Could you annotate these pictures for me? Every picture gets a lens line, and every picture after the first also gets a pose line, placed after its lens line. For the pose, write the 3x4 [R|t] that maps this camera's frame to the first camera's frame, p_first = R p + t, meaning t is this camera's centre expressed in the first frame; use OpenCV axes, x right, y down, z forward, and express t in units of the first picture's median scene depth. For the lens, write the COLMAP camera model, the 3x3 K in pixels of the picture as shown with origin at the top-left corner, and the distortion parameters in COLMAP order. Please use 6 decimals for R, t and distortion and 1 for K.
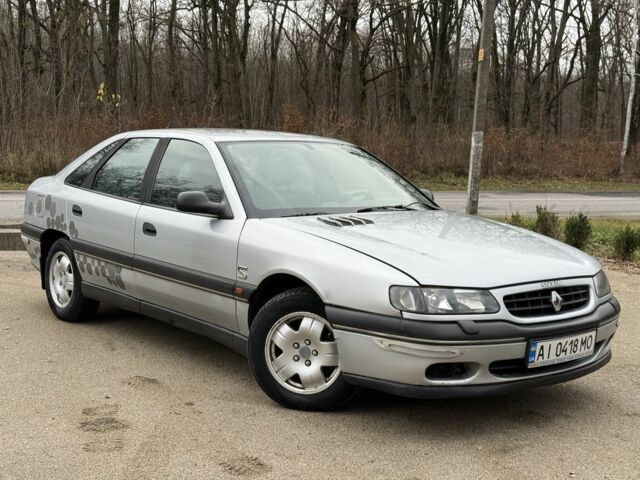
lens RADIAL K [[943.7, 0, 320.0], [0, 943.7, 240.0], [0, 0, 1]] dist [0.009868, 0.055805]
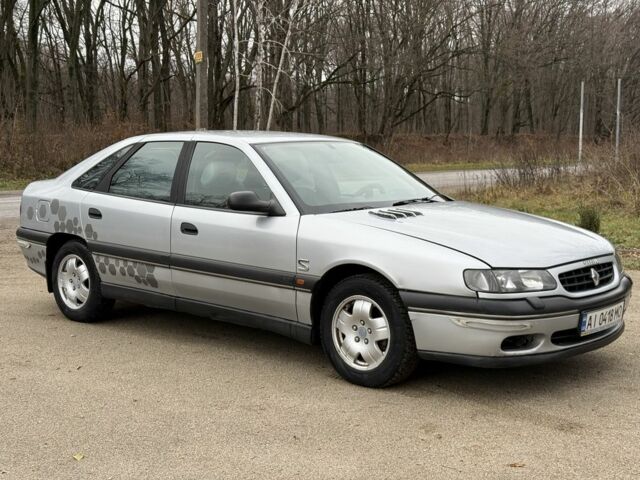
lens RADIAL K [[943.7, 0, 320.0], [0, 943.7, 240.0], [0, 0, 1]] dist [0.009868, 0.055805]
pose [[0.986650, -0.040767, 0.157668, -0.232179], [0.039615, 0.999160, 0.010444, -0.004611], [-0.157961, -0.004059, 0.987437, -0.068621]]
